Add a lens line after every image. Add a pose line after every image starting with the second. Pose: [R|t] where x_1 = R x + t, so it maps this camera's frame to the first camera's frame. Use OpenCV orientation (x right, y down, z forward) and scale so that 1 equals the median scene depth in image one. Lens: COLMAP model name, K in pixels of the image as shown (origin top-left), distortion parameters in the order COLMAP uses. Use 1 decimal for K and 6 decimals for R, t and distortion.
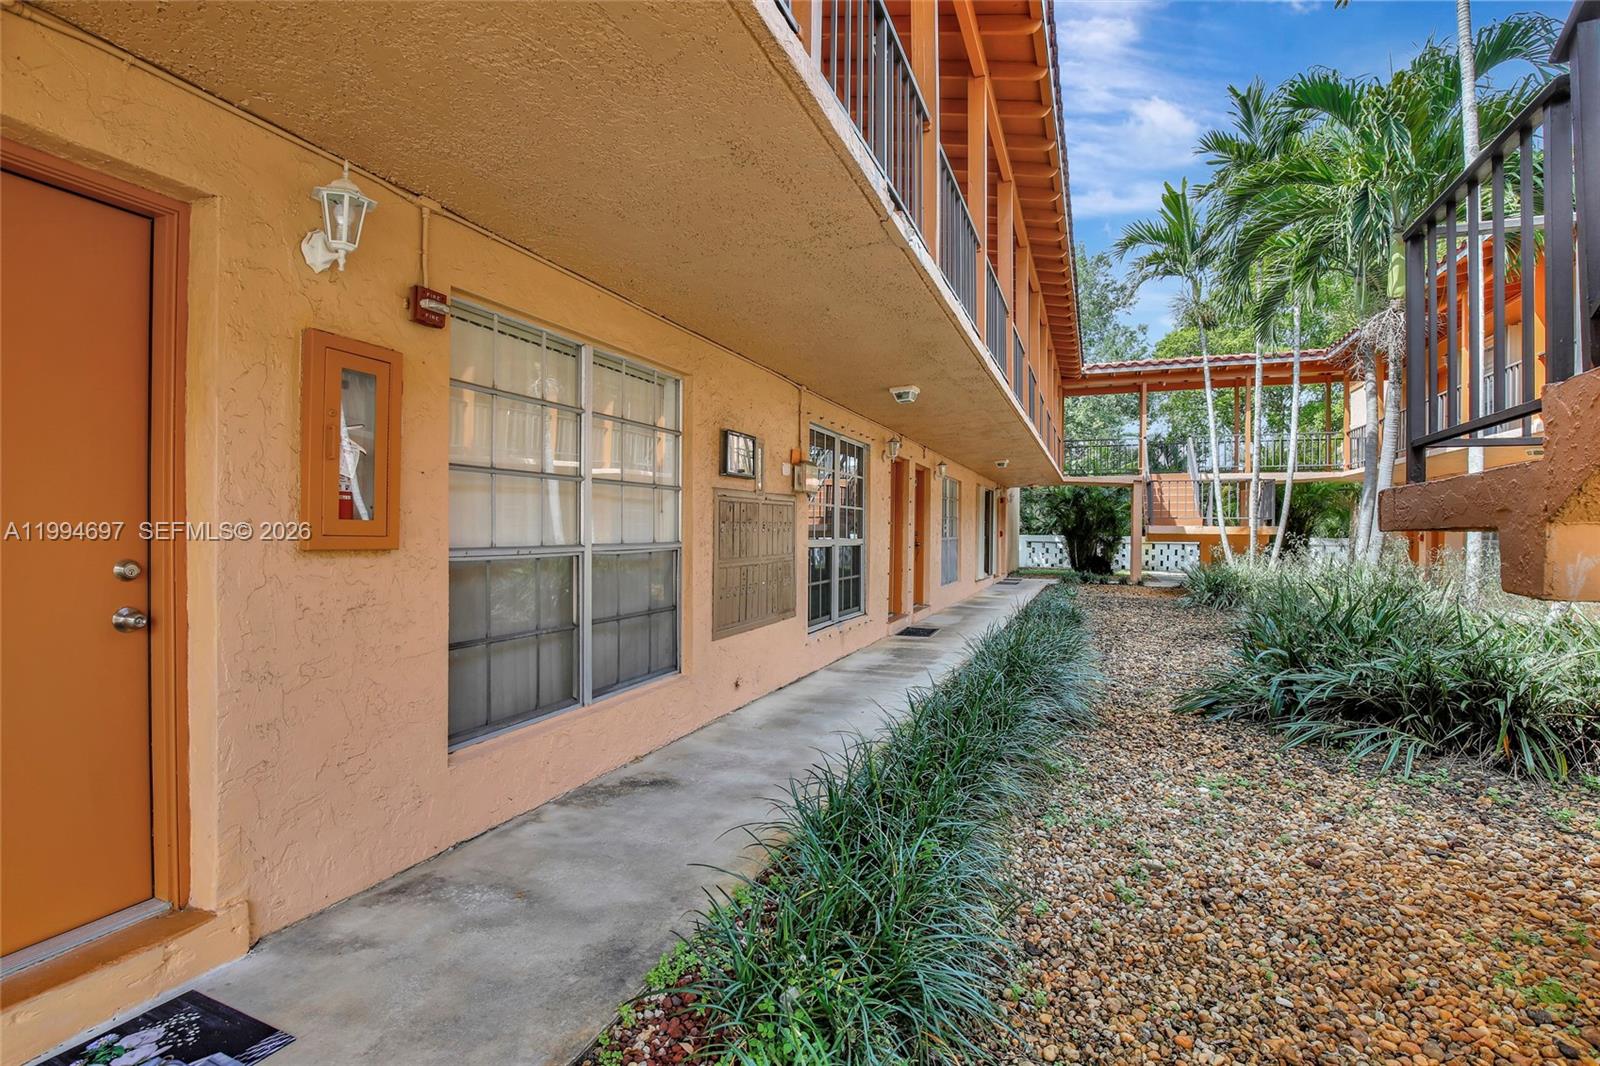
lens RADIAL K [[745.1, 0, 794.5], [0, 745.1, 527.9], [0, 0, 1]] dist [-0.035110, 0.005677]
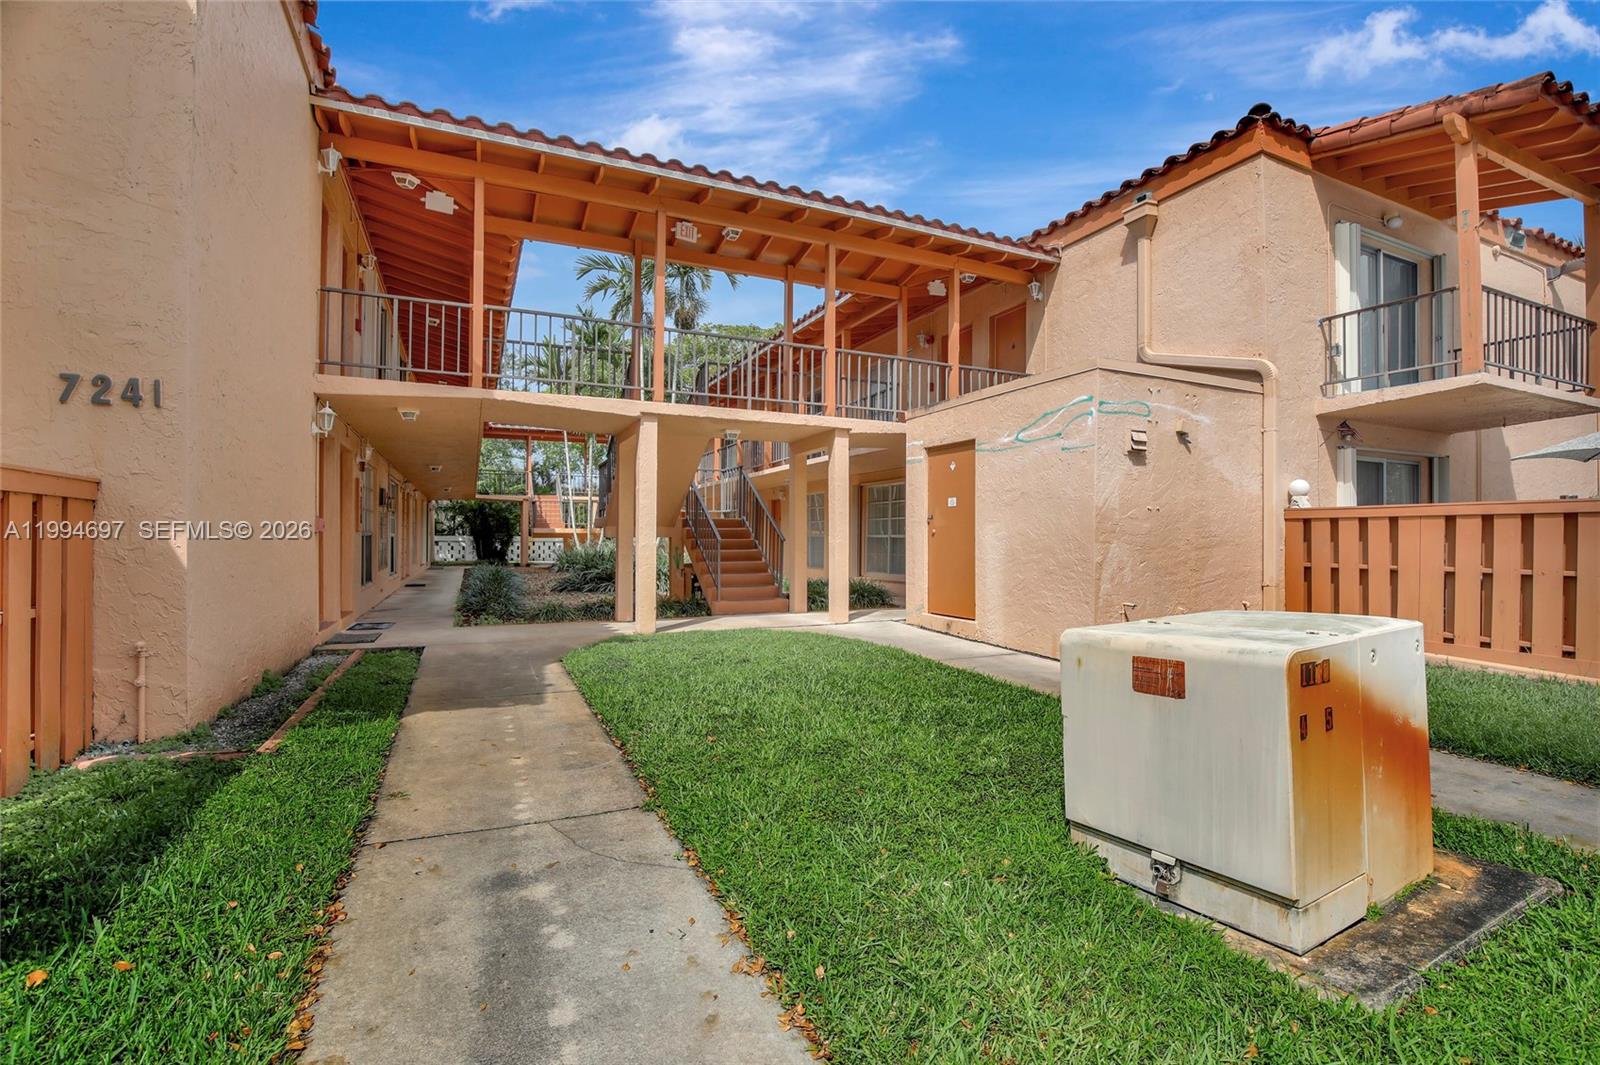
lens RADIAL K [[745.1, 0, 801.3], [0, 745.1, 530.7], [0, 0, 1]] dist [-0.035110, 0.005677]
pose [[0.691423, -0.002340, 0.722447, -0.218766], [0.003974, 0.999992, -0.000564, 0.004151], [-0.722440, 0.003261, 0.691426, -0.412891]]
